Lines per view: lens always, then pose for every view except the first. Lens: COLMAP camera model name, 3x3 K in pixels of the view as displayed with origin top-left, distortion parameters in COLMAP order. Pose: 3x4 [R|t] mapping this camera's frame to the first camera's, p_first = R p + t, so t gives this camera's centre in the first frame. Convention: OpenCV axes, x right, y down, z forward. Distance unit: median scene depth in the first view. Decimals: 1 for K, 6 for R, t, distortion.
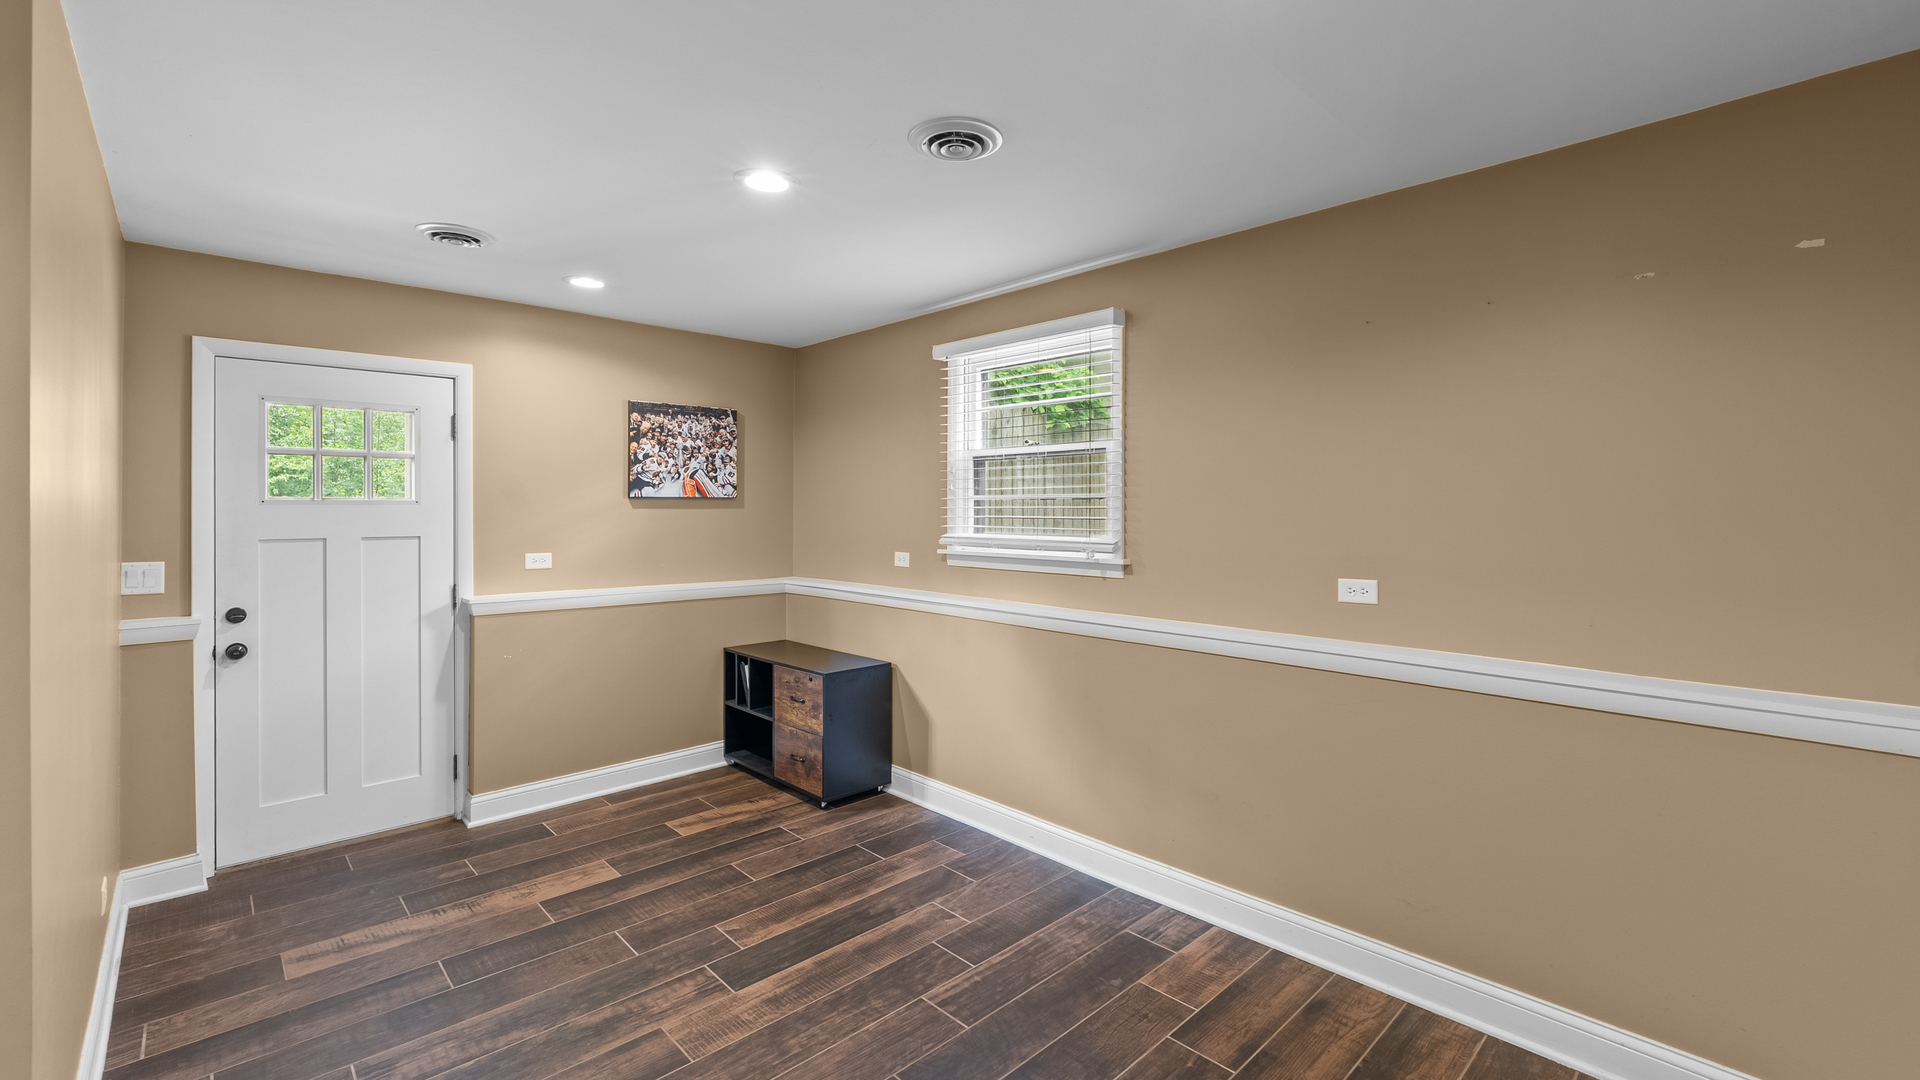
lens RADIAL K [[813.0, 0, 967.2], [0, 813.0, 509.8], [0, 0, 1]] dist [-0.000370, -0.000113]
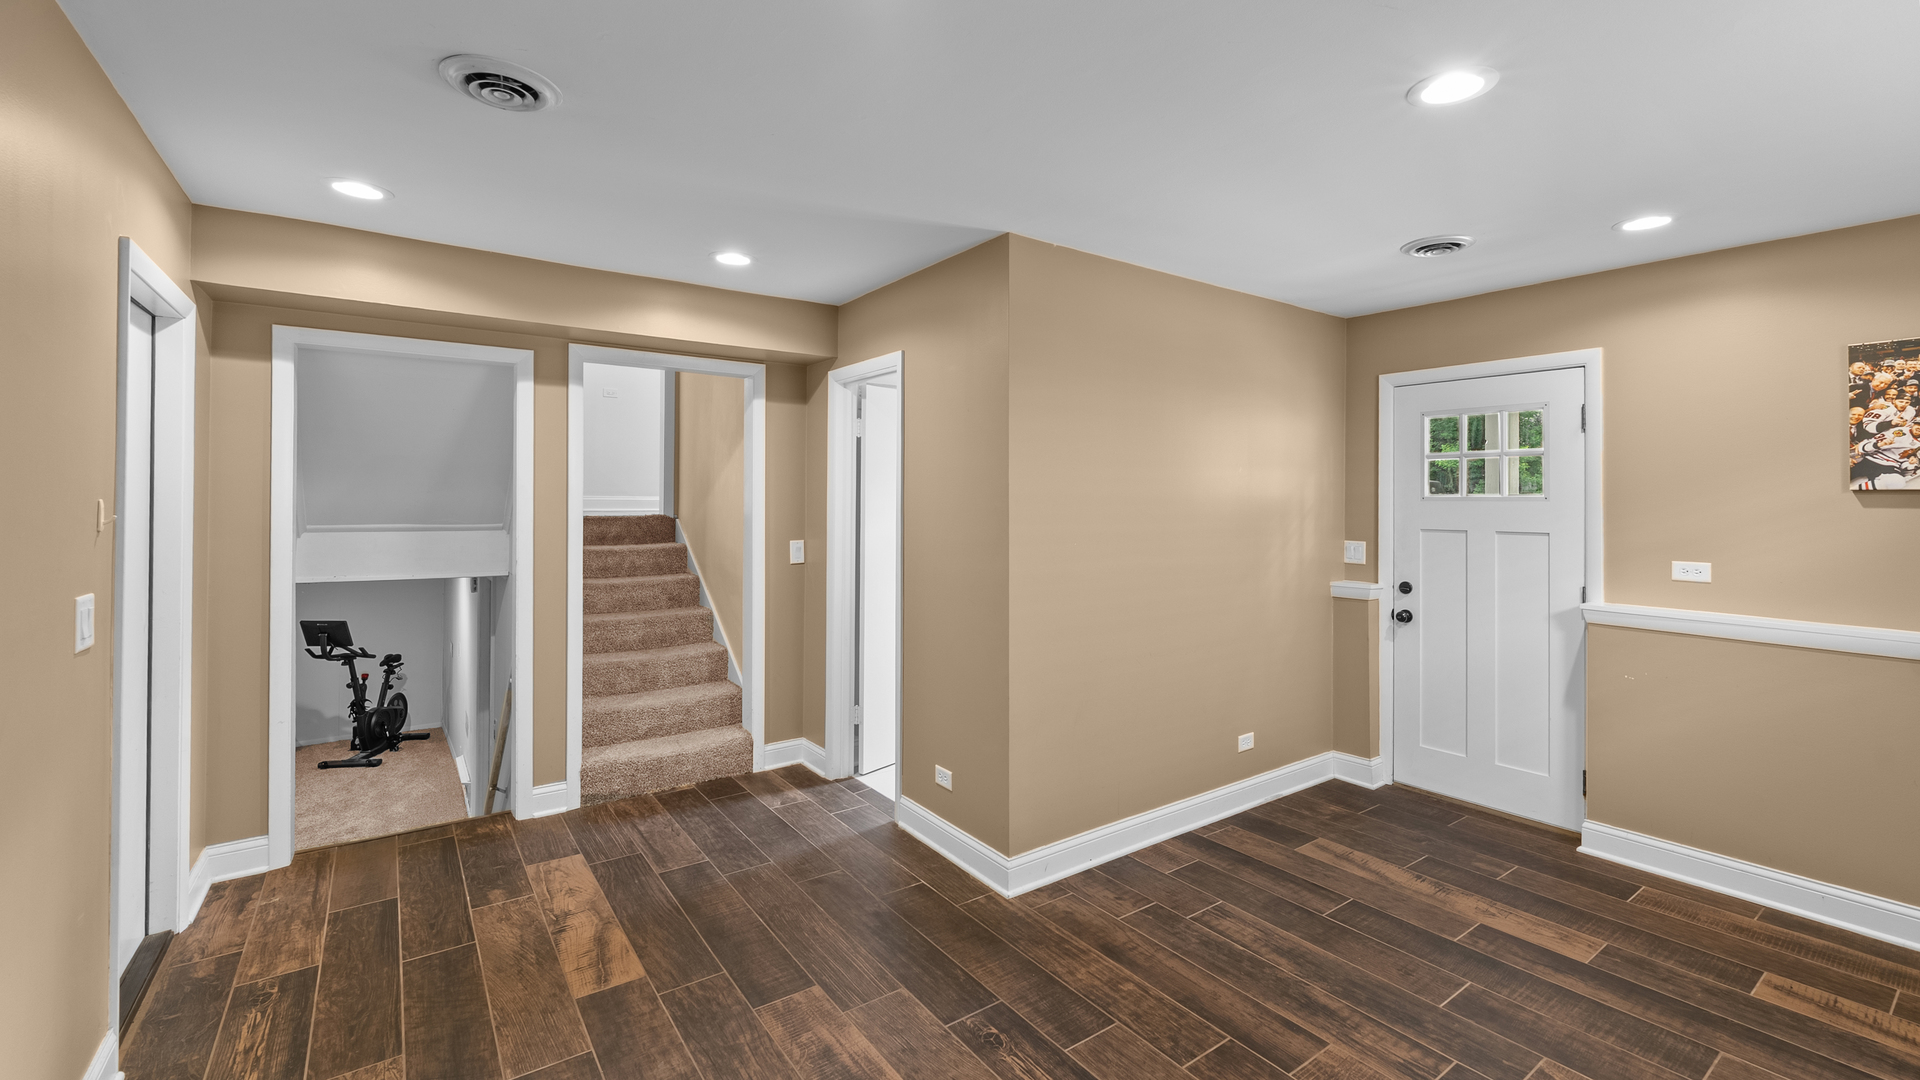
lens RADIAL K [[793.9, 0, 958.3], [0, 793.9, 496.5], [0, 0, 1]] dist [-0.000604, -0.000036]
pose [[-0.141112, -0.004526, -0.989983, 0.418713], [-0.009128, 0.999953, -0.003270, -0.002306], [0.989952, 0.008575, -0.141146, 0.469197]]
